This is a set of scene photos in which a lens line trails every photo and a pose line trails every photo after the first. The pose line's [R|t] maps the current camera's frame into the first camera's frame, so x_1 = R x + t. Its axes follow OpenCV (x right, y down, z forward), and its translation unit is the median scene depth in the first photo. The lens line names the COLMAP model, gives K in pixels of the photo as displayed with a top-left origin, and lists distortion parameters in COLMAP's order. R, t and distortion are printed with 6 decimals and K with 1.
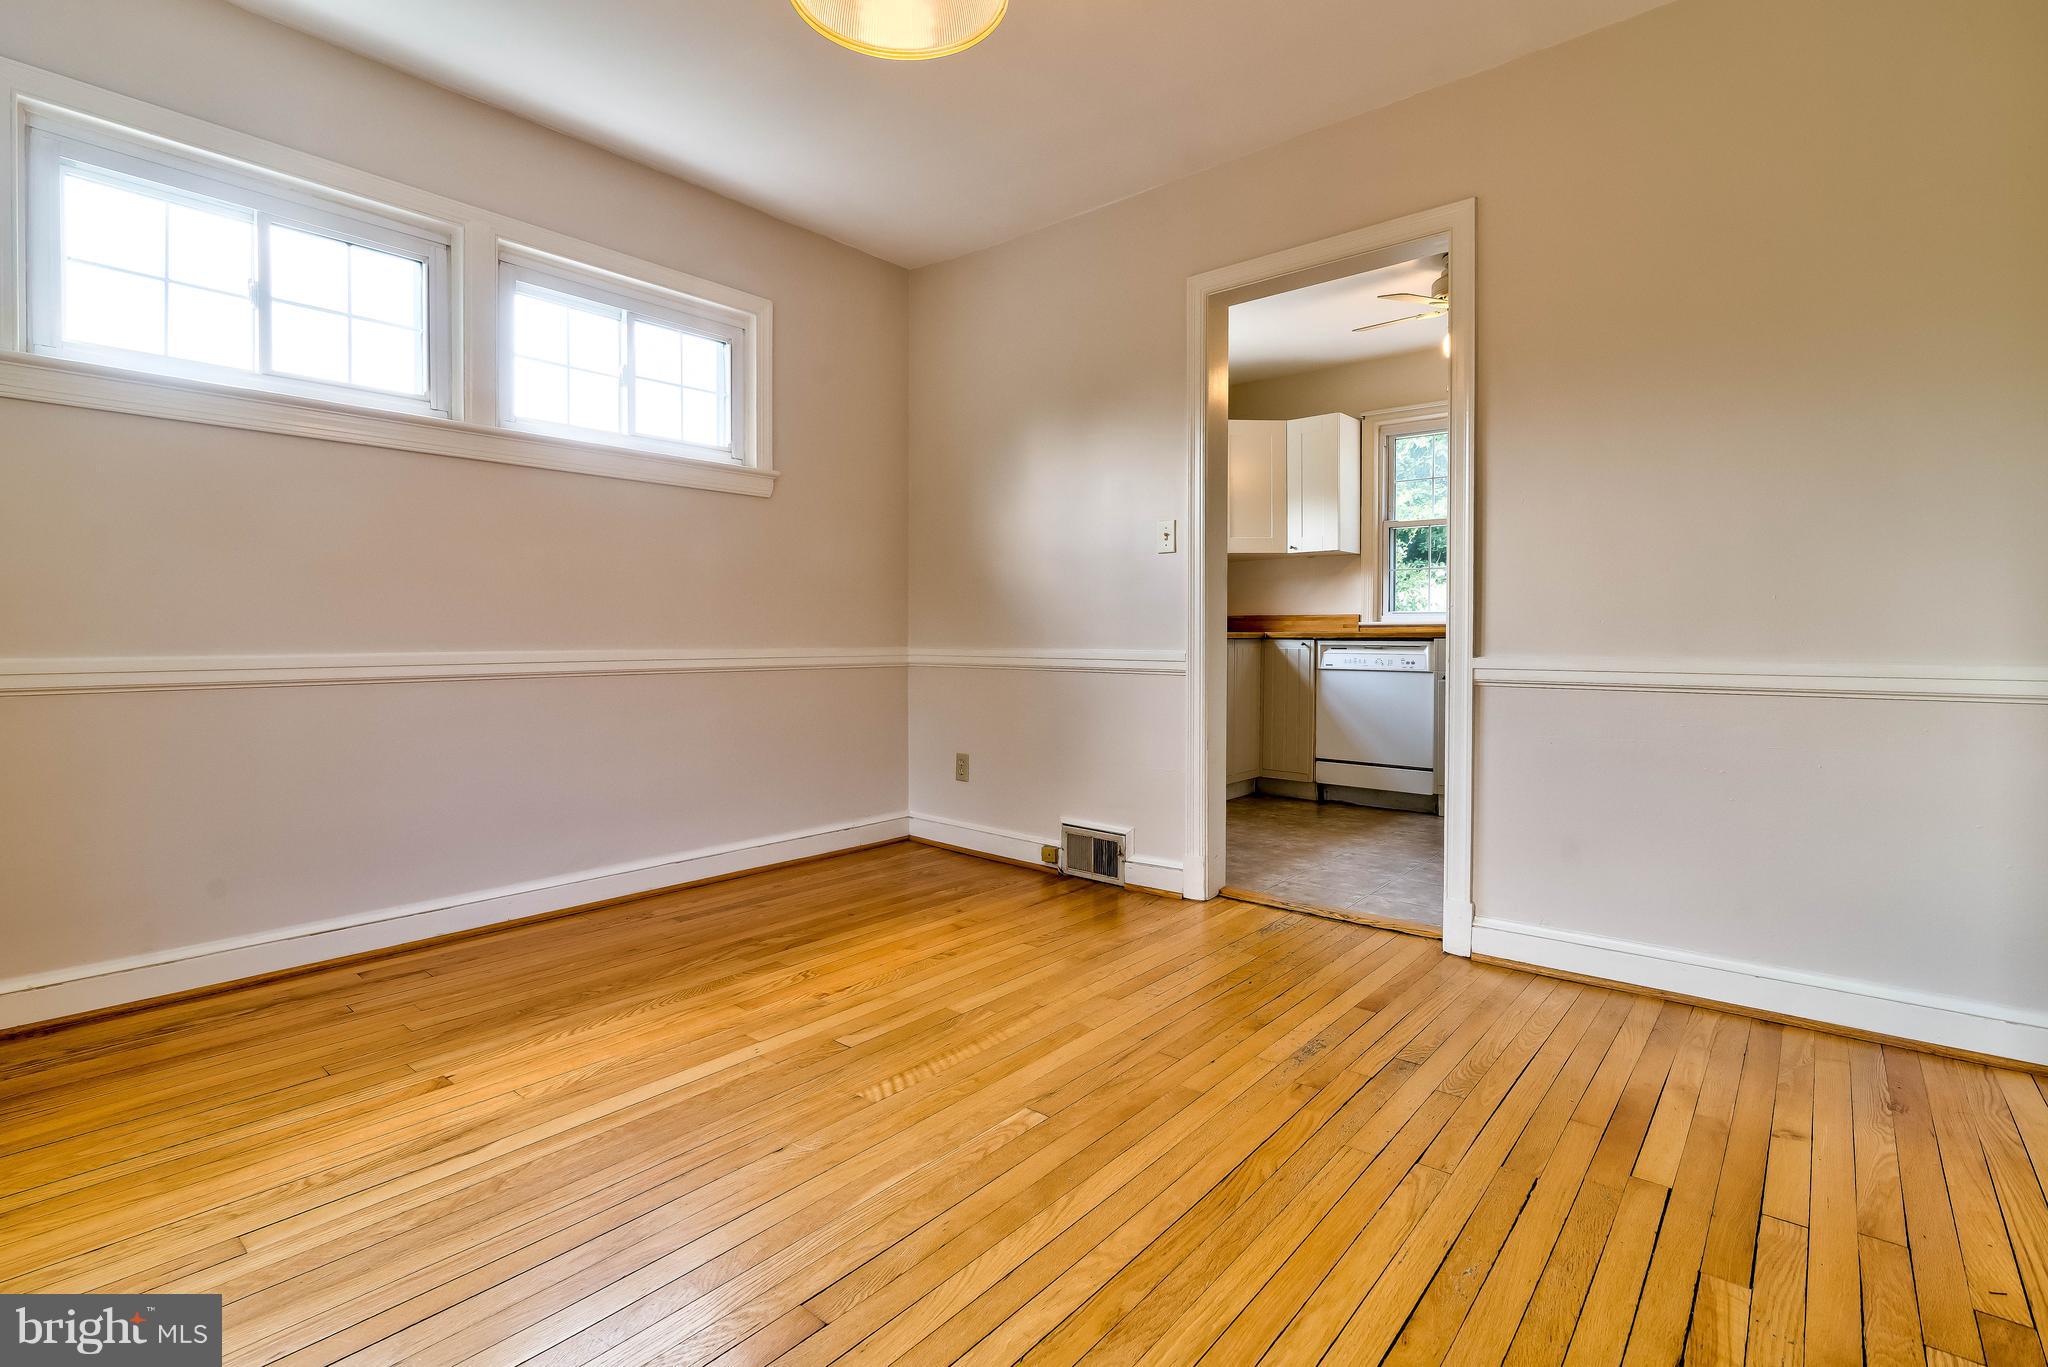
lens RADIAL K [[956.8, 0, 1015.9], [0, 956.8, 640.1], [0, 0, 1]] dist [0.001070, 0.000103]
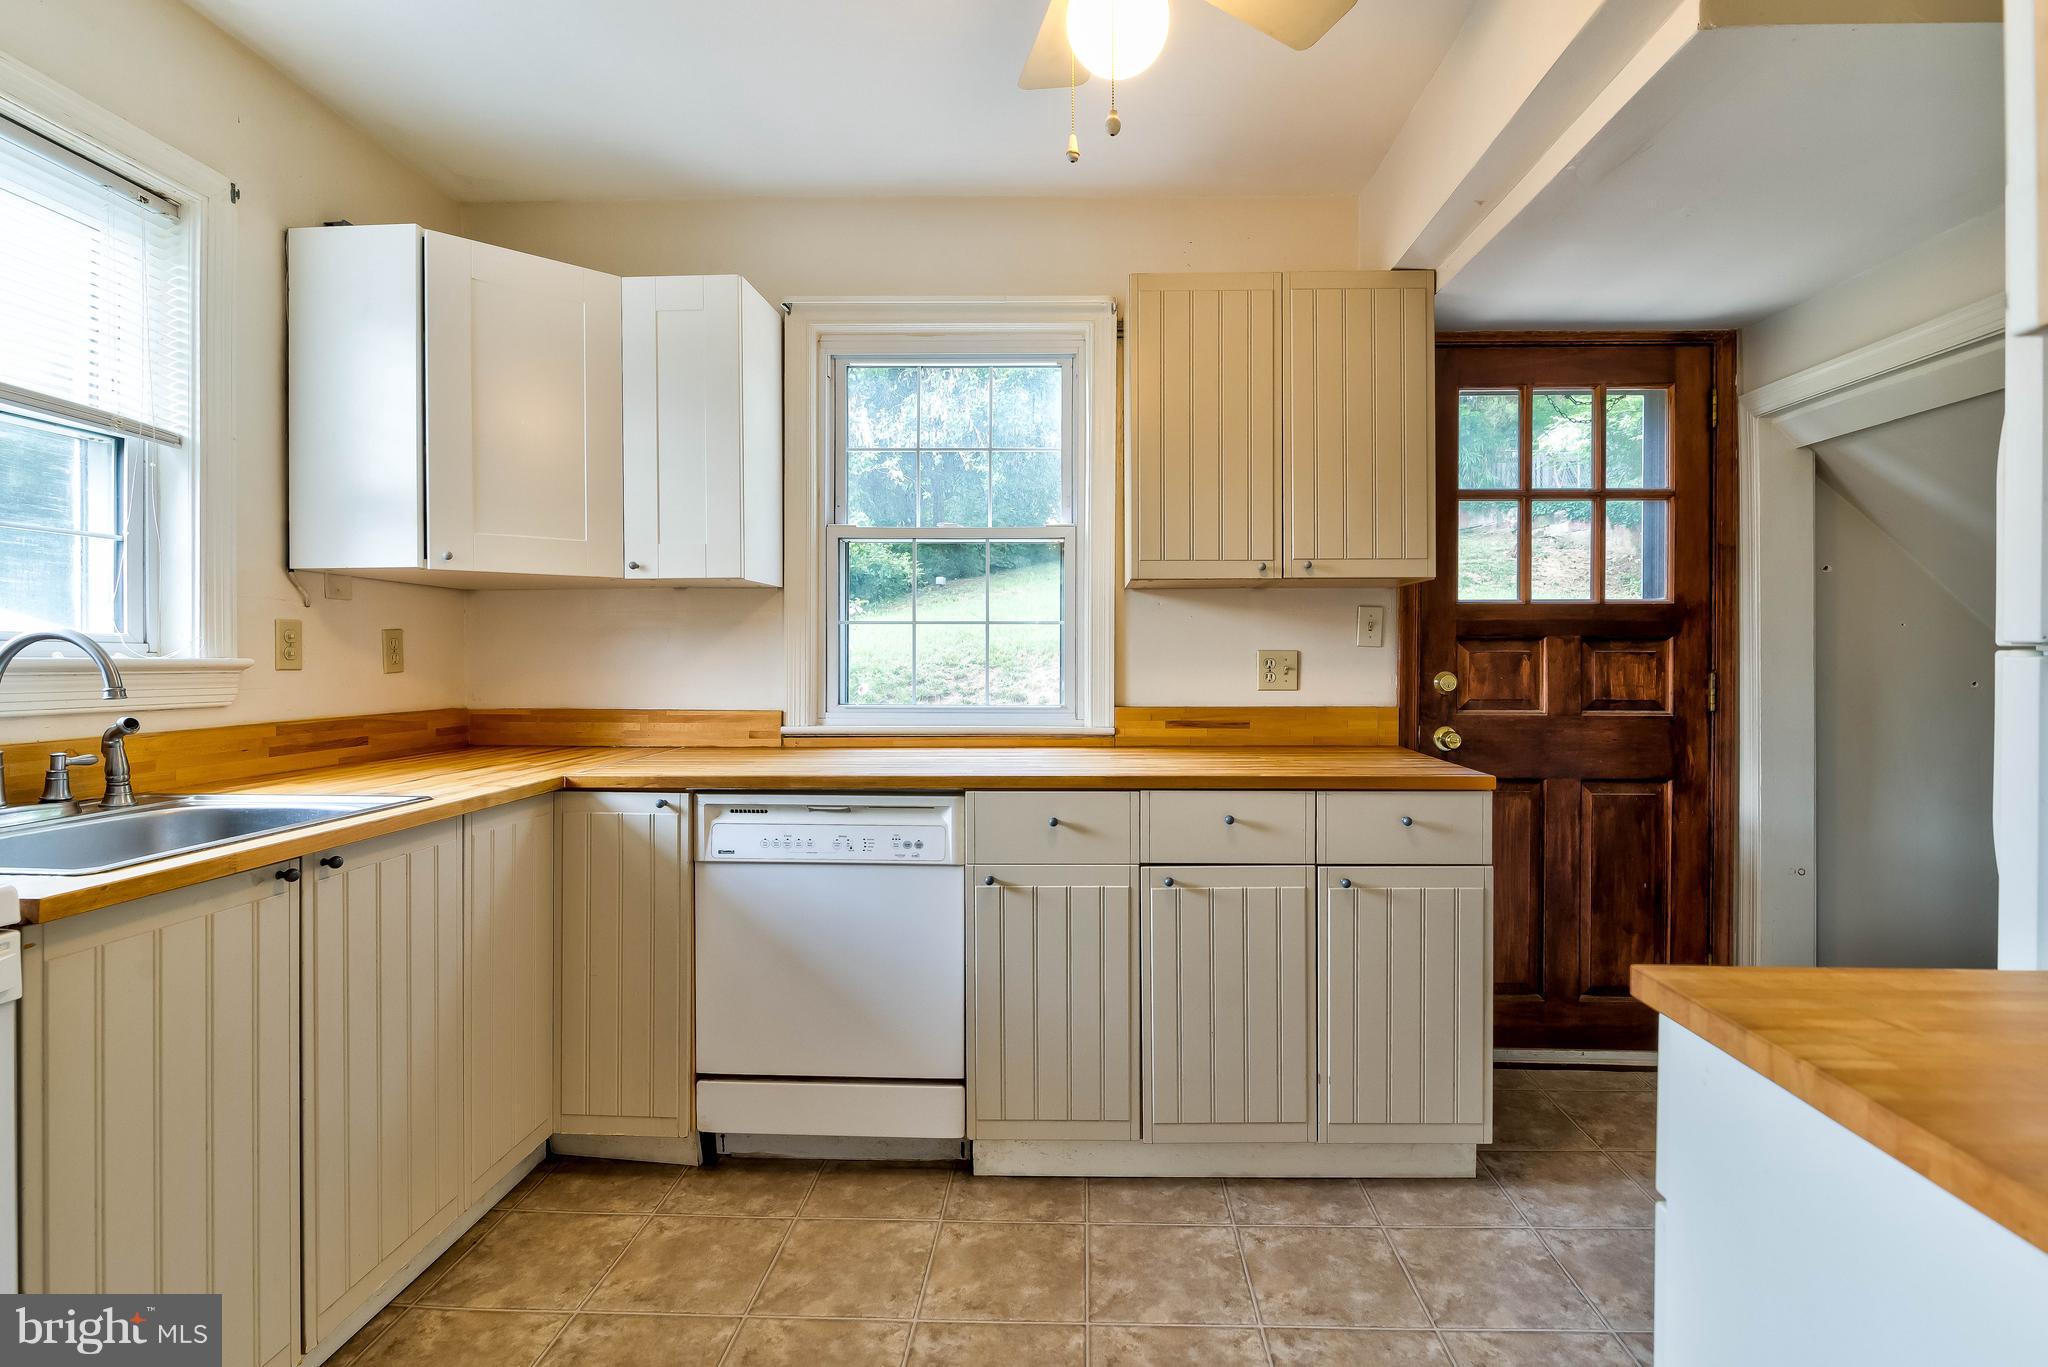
lens RADIAL K [[922.1, 0, 1030.9], [0, 922.1, 657.9], [0, 0, 1]] dist [-0.031264, -0.000082]
pose [[0.790229, -0.004414, 0.612796, 0.188427], [0.006889, 0.999975, -0.001681, -0.057351], [-0.612773, 0.005550, 0.790239, 0.604252]]
